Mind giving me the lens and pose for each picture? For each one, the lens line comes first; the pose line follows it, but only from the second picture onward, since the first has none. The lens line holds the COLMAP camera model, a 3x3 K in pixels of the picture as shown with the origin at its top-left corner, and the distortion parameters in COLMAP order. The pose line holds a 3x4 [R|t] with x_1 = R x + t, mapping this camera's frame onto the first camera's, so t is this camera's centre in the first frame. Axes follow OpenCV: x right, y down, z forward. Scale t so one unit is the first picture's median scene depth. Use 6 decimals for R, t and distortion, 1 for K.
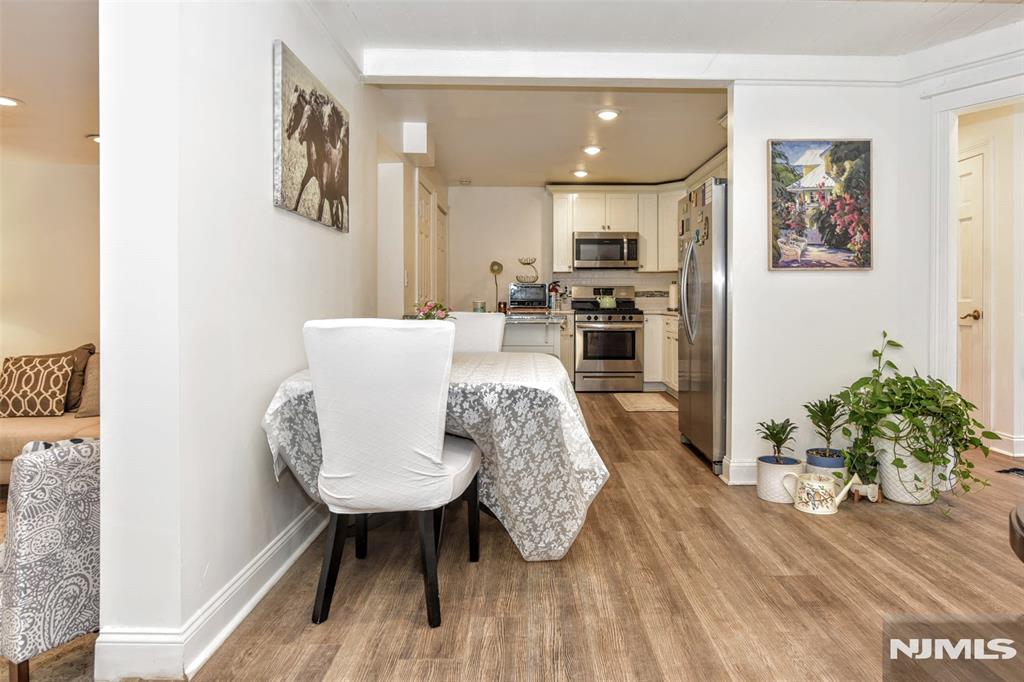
lens RADIAL K [[639.9, 0, 540.4], [0, 639.9, 305.2], [0, 0, 1]] dist [0.005042, -0.002723]
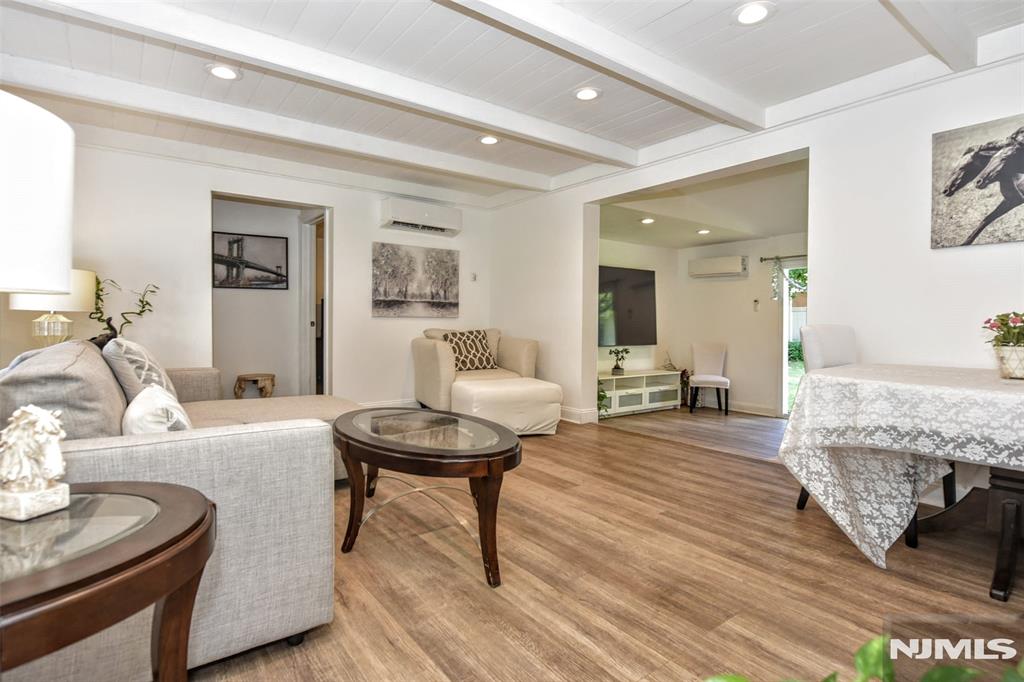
lens RADIAL K [[524.1, 0, 531.5], [0, 524.1, 326.8], [0, 0, 1]] dist [-0.008672, 0.000322]
pose [[-0.793490, 0.003638, -0.608572, 0.682330], [-0.007076, 0.999859, 0.015203, 0.008560], [0.608542, 0.016370, -0.793353, 0.927428]]
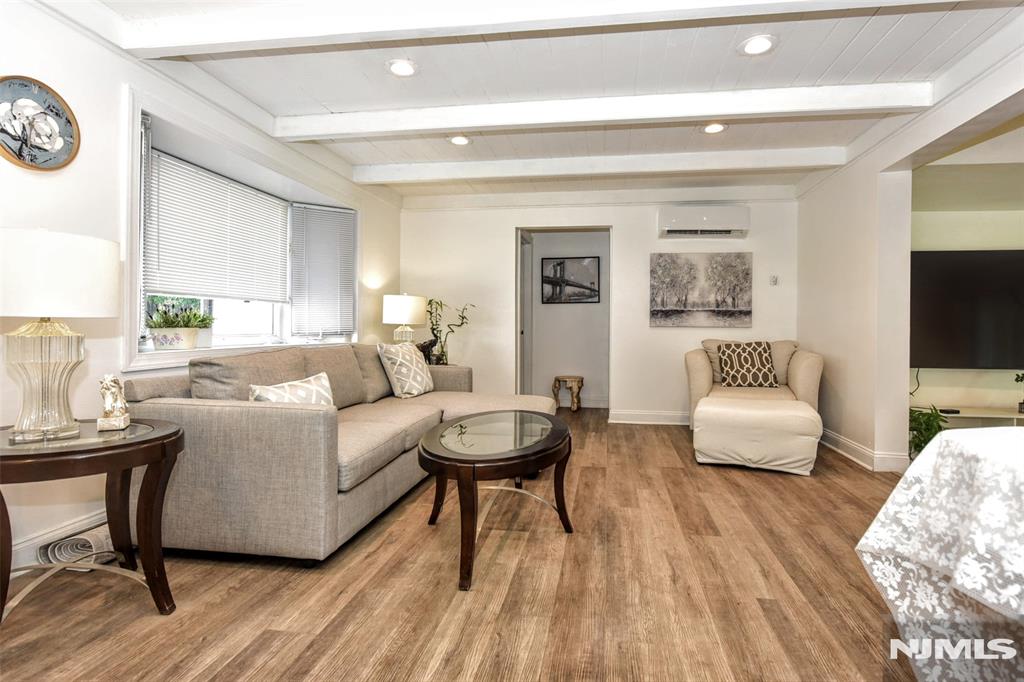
lens RADIAL K [[524.1, 0, 540.1], [0, 524.1, 326.5], [0, 0, 1]] dist [-0.008672, 0.000322]
pose [[-0.988874, -0.003743, 0.148706, 0.232851], [-0.003498, 0.999992, 0.001910, 0.003658], [-0.148712, 0.001369, -0.988880, 1.016317]]
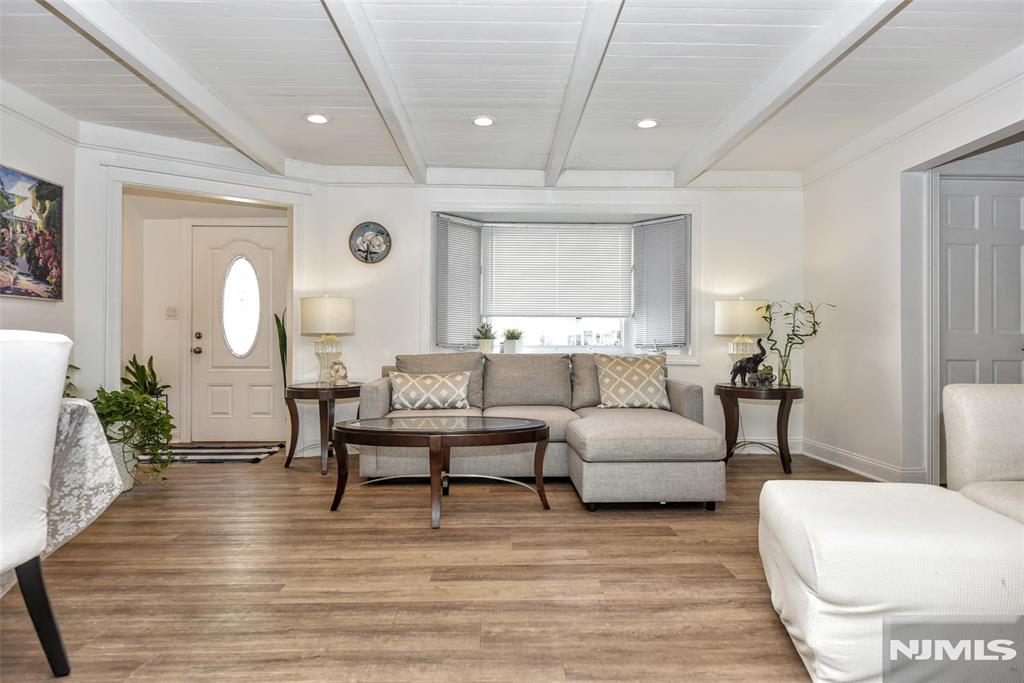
lens RADIAL K [[635.6, 0, 518.1], [0, 635.6, 343.4], [0, 0, 1]] dist [-0.001396, -0.001310]
pose [[-0.002481, 0.000694, 0.999997, -0.599736], [0.002328, 0.999997, -0.000689, 0.020315], [-0.999994, 0.002326, -0.002483, 0.204183]]
